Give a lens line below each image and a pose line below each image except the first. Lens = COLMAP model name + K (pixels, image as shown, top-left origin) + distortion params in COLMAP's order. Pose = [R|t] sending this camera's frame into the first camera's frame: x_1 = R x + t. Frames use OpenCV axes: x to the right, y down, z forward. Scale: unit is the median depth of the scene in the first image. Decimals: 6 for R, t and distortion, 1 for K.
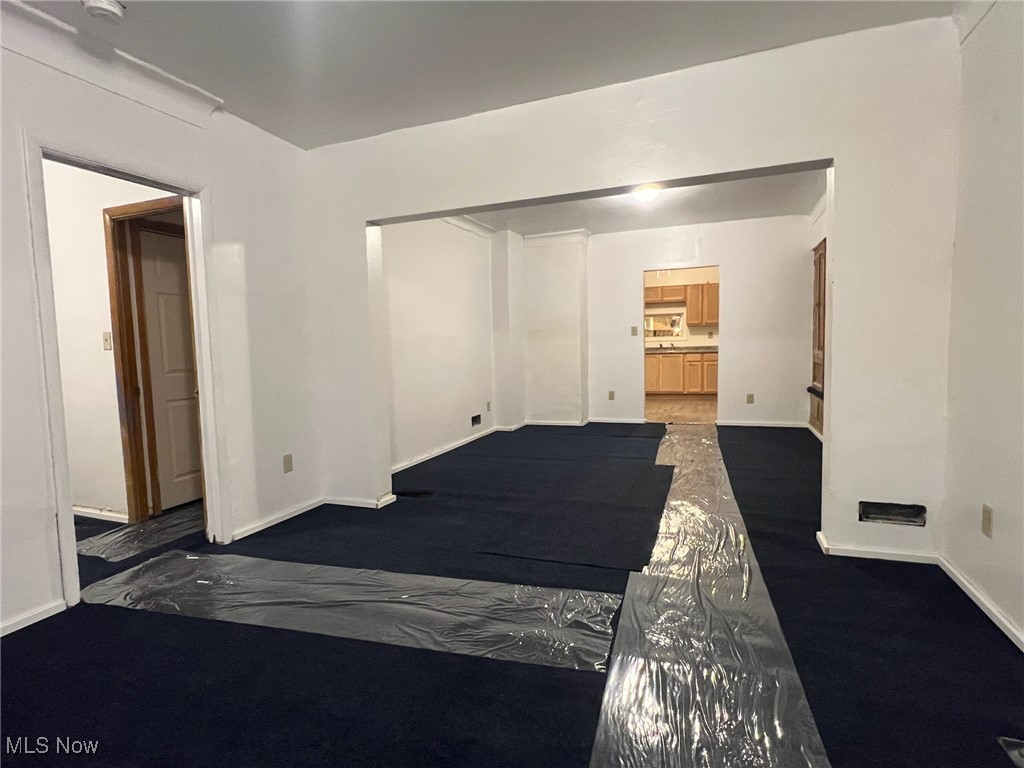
lens RADIAL K [[530.1, 0, 510.5], [0, 530.1, 386.9], [0, 0, 1]] dist [-0.000193, -0.000817]
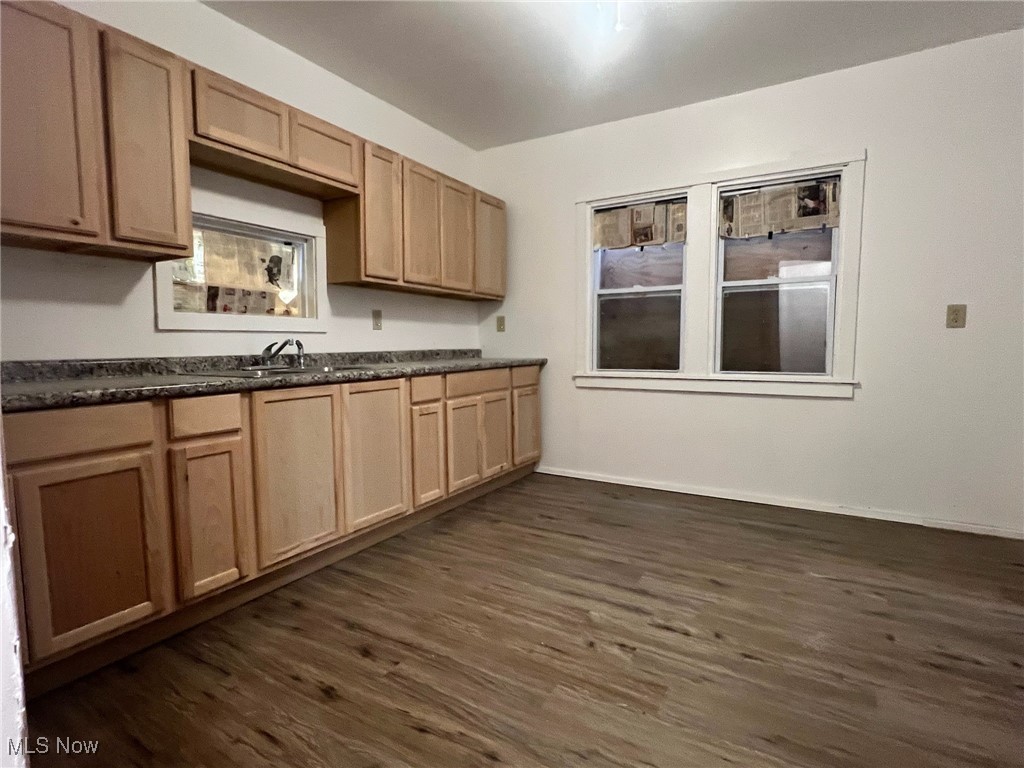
lens RADIAL K [[530.1, 0, 511.2], [0, 530.1, 383.2], [0, 0, 1]] dist [-0.000193, -0.000817]
pose [[0.167447, -0.051463, 0.984537, 0.058140], [0.083681, 0.995775, 0.037819, -0.065918], [-0.982323, 0.076054, 0.171046, 0.907803]]
